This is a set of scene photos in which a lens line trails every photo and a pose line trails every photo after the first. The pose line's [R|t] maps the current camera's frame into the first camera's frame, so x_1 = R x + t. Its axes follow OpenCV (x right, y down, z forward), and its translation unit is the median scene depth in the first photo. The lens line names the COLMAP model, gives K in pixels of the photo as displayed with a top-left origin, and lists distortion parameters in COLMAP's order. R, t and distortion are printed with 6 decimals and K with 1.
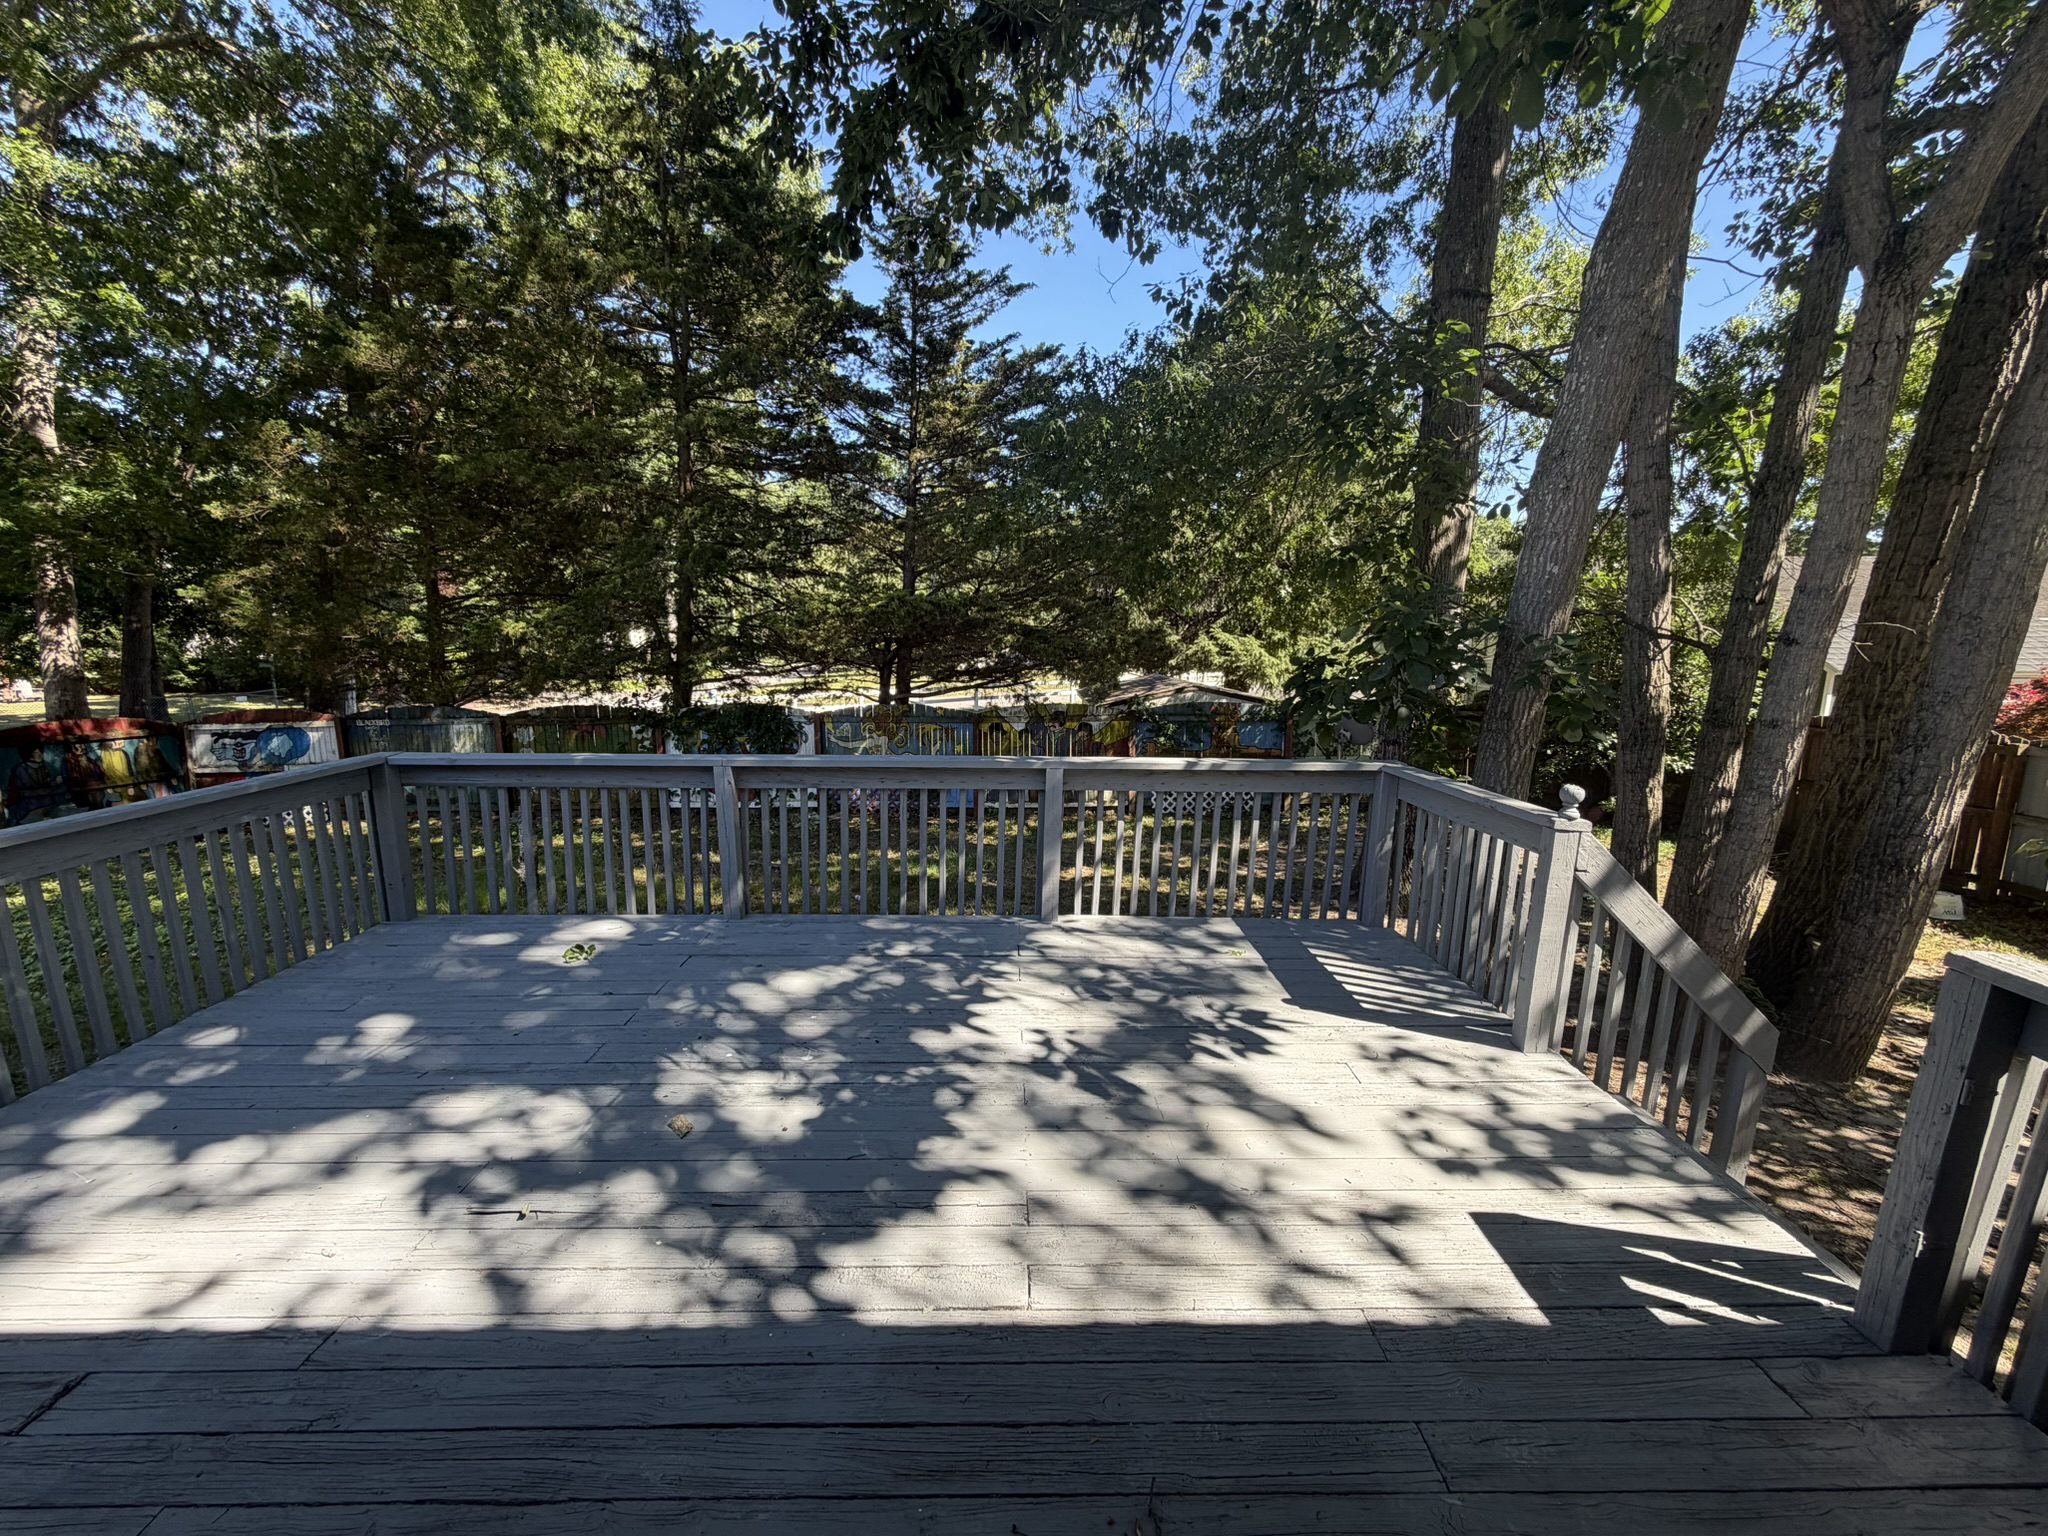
lens RADIAL K [[816.6, 0, 1005.6], [0, 816.6, 758.4], [0, 0, 1]] dist [0.000009, -0.000836]
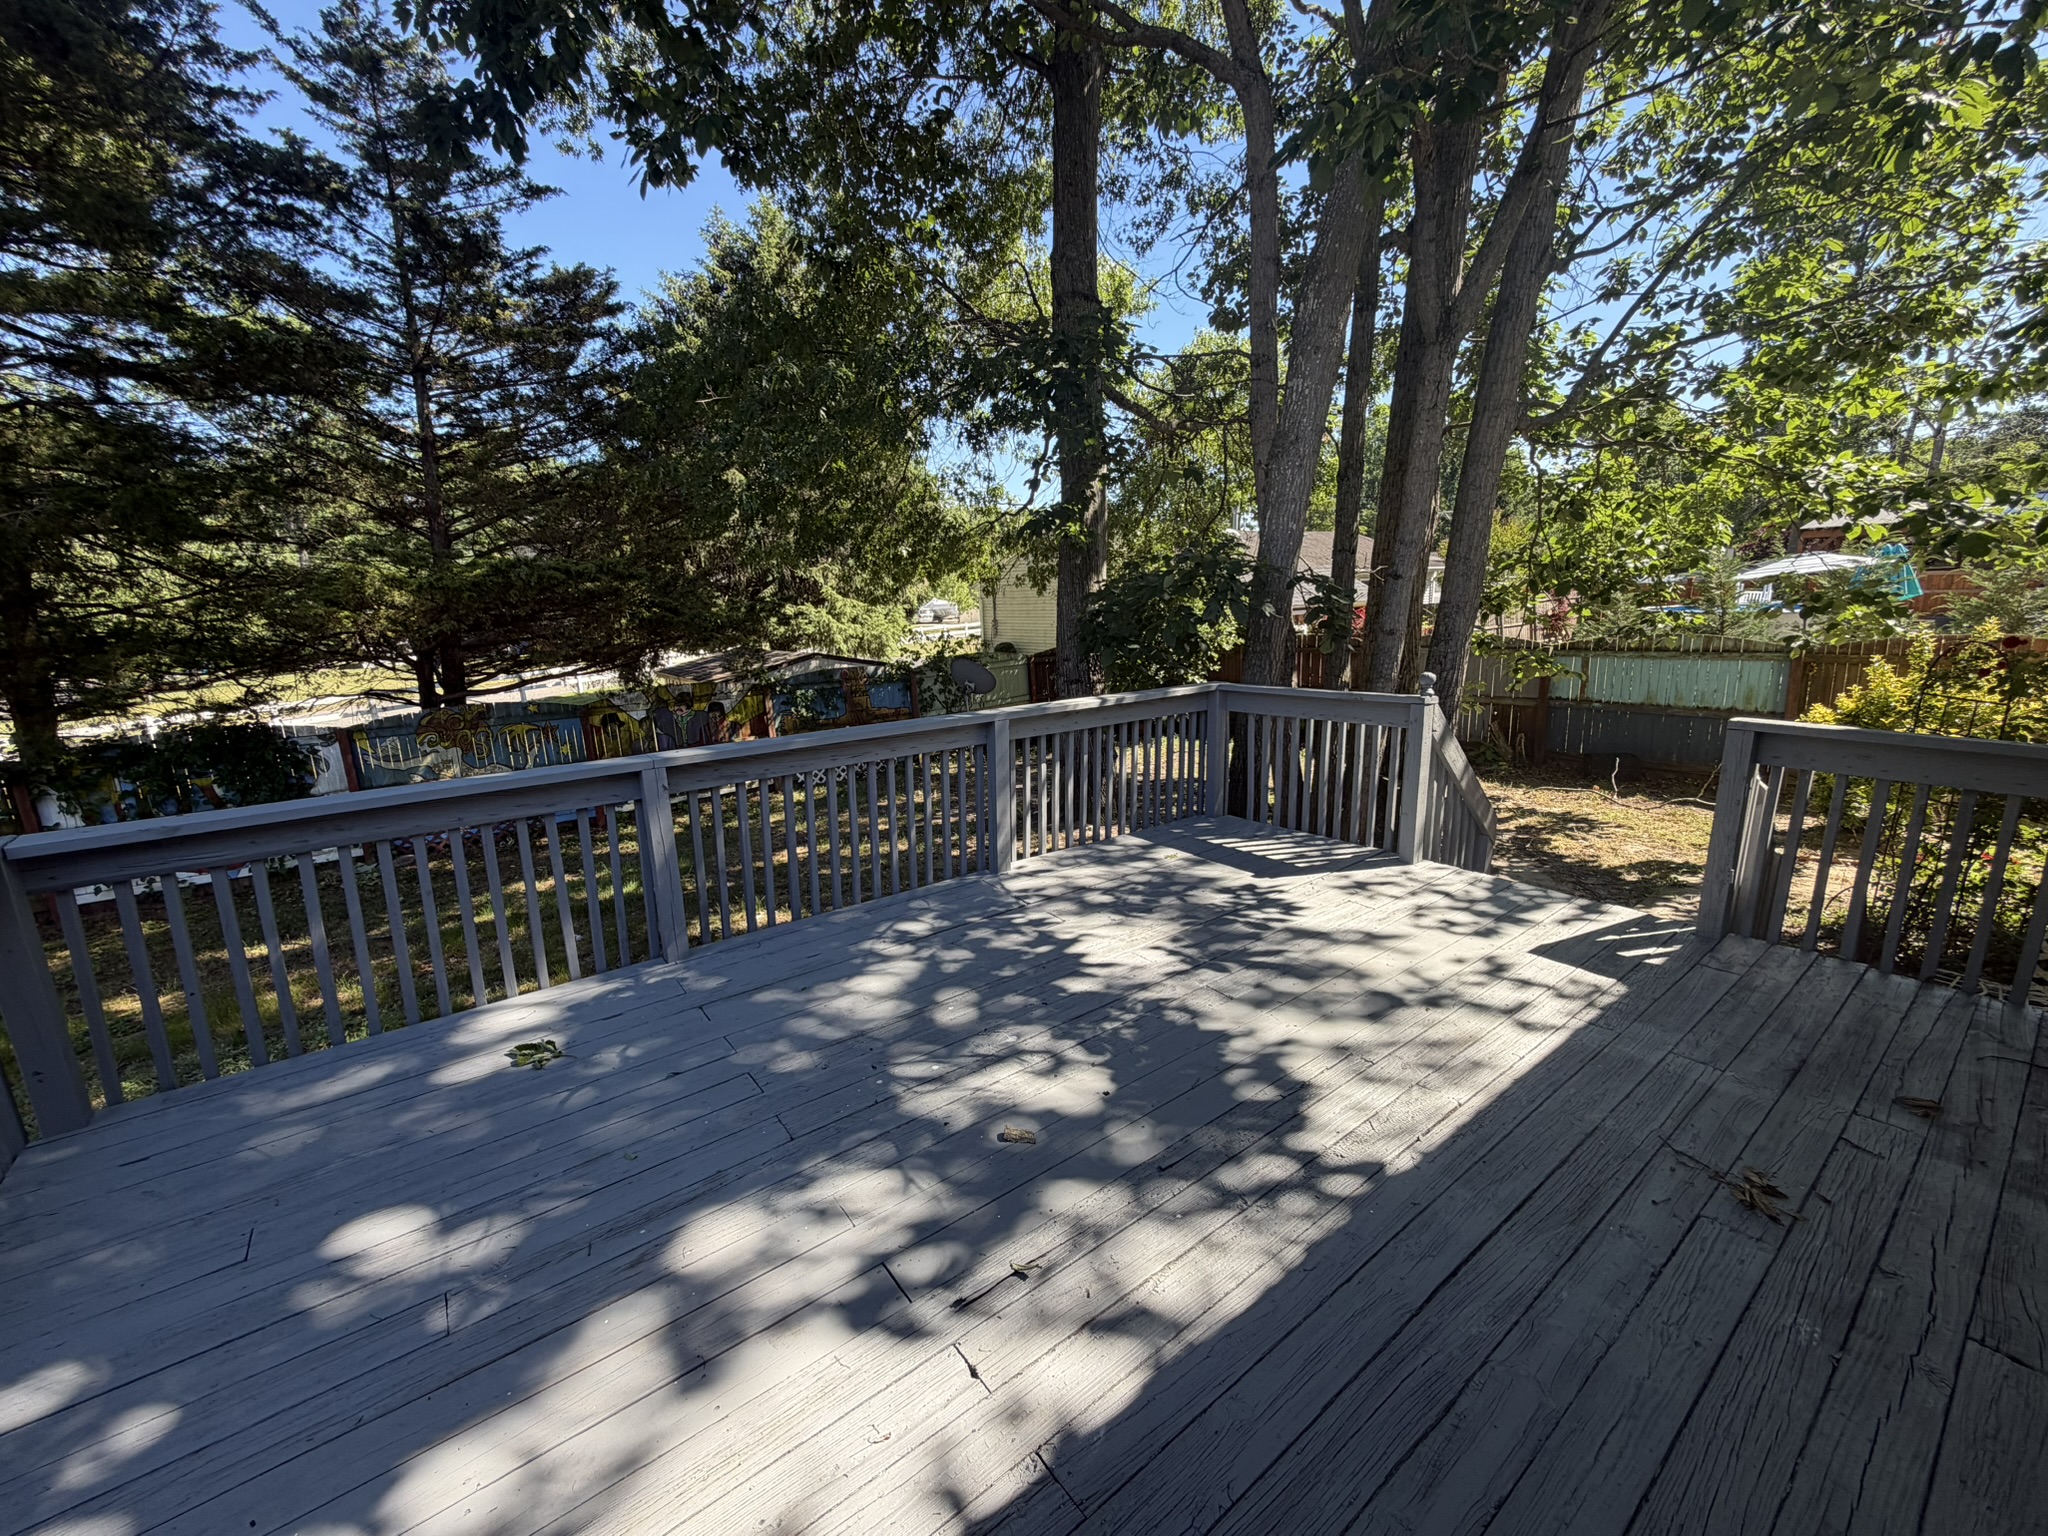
lens RADIAL K [[816.6, 0, 1010.2], [0, 816.6, 769.6], [0, 0, 1]] dist [0.000009, -0.000836]
pose [[0.810262, -0.157120, 0.564614, -0.707827], [0.131158, 0.987572, 0.086598, -0.018747], [-0.571203, 0.003887, 0.820799, 0.223742]]
